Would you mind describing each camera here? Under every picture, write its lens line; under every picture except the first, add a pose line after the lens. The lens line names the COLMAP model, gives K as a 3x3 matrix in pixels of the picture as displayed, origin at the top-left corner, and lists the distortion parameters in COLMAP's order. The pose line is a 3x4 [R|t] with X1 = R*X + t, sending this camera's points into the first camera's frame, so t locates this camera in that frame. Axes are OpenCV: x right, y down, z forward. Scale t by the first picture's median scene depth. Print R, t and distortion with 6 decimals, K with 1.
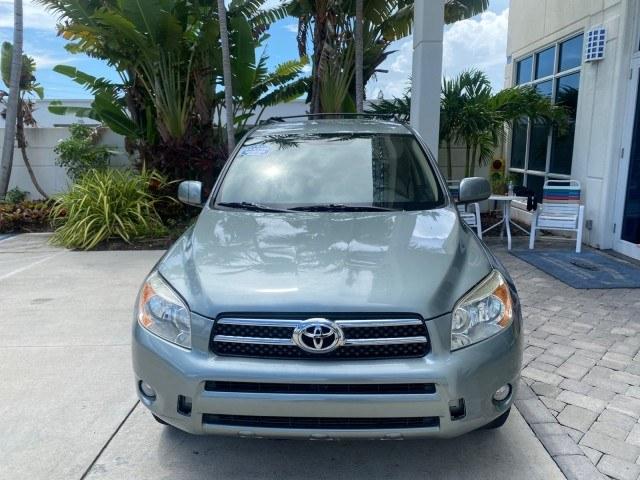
lens RADIAL K [[492.6, 0, 319.1], [0, 492.6, 238.7], [0, 0, 1]] dist [0.015648, -0.015804]
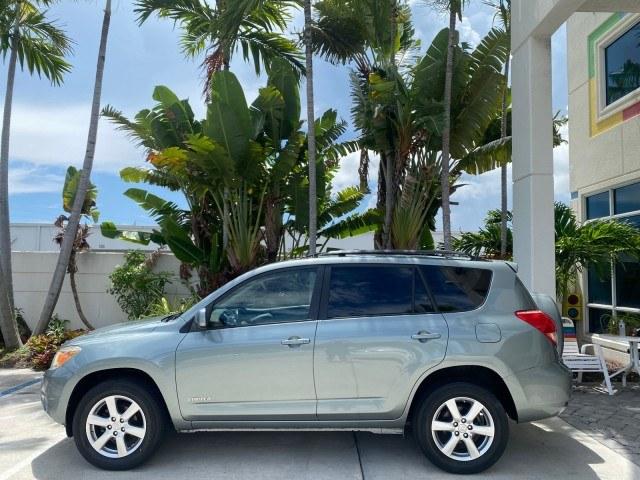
lens RADIAL K [[492.6, 0, 316.2], [0, 492.6, 241.1], [0, 0, 1]] dist [0.015648, -0.015804]
pose [[0.999739, 0.018836, 0.012916, -0.472373], [-0.015018, 0.968240, -0.249573, -0.049749], [-0.017207, 0.249314, 0.968270, 0.211203]]
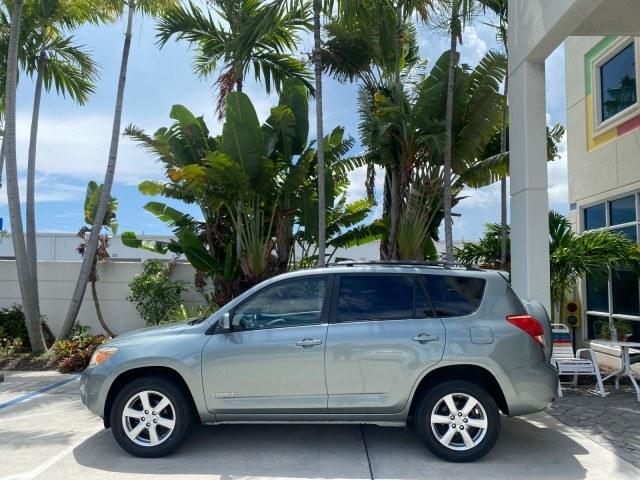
lens RADIAL K [[492.6, 0, 316.6], [0, 492.6, 242.3], [0, 0, 1]] dist [0.015648, -0.015804]
pose [[0.999832, 0.018330, -0.000483, -0.485459], [-0.017810, 0.964536, -0.263350, -0.022496], [-0.004361, 0.263314, 0.964700, 0.066891]]
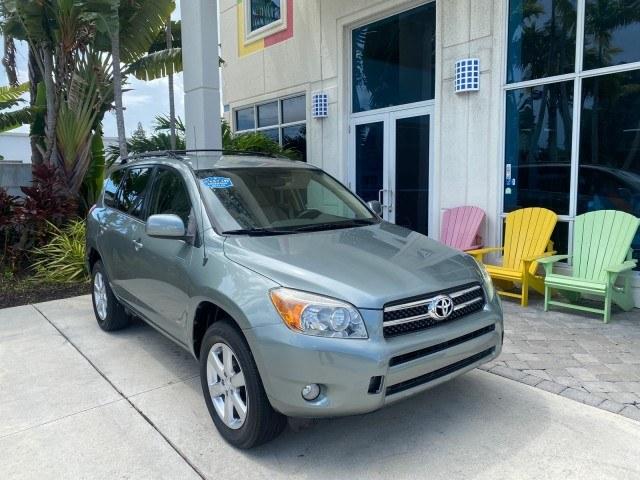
lens RADIAL K [[492.6, 0, 316.3], [0, 492.6, 240.0], [0, 0, 1]] dist [0.015648, -0.015804]
pose [[0.762499, -0.081414, 0.641847, -0.688655], [0.130105, 0.991080, -0.028851, 0.001108], [-0.633773, 0.105506, 0.766290, 0.077605]]
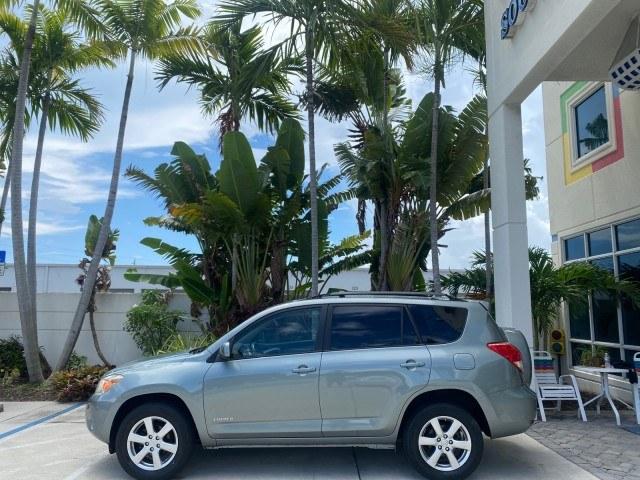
lens RADIAL K [[492.6, 0, 316.5], [0, 492.6, 239.7], [0, 0, 1]] dist [0.015648, -0.015804]
pose [[0.999765, 0.015798, 0.014825, -0.492899], [-0.010150, 0.946109, -0.323691, -0.004462], [-0.019140, 0.323464, 0.946047, -0.050682]]
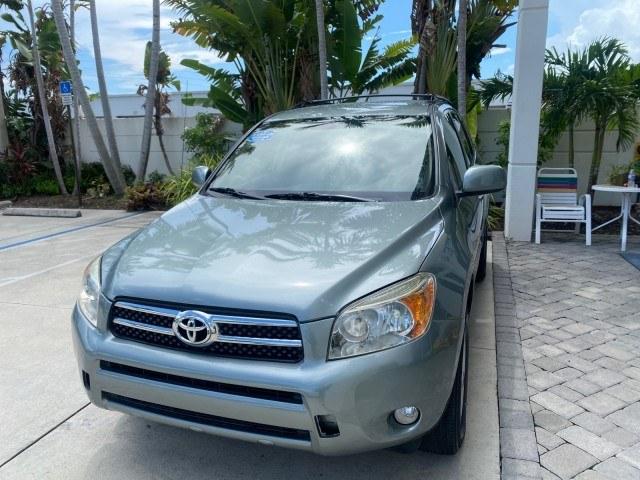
lens RADIAL K [[492.6, 0, 320.5], [0, 492.6, 237.9], [0, 0, 1]] dist [0.015648, -0.015804]
pose [[0.954004, 0.051487, -0.295338, 0.304966], [-0.043184, 0.998469, 0.034572, -0.015013], [0.296666, -0.020228, 0.954767, 0.088886]]
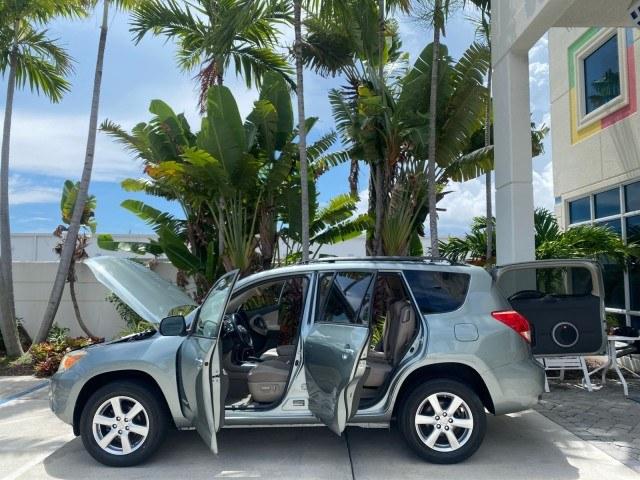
lens RADIAL K [[492.6, 0, 316.9], [0, 492.6, 240.8], [0, 0, 1]] dist [0.015648, -0.015804]
pose [[0.999712, 0.005980, 0.023245, -0.458016], [0.000302, 0.965257, -0.261303, -0.033299], [-0.024000, 0.261235, 0.964977, 0.118118]]
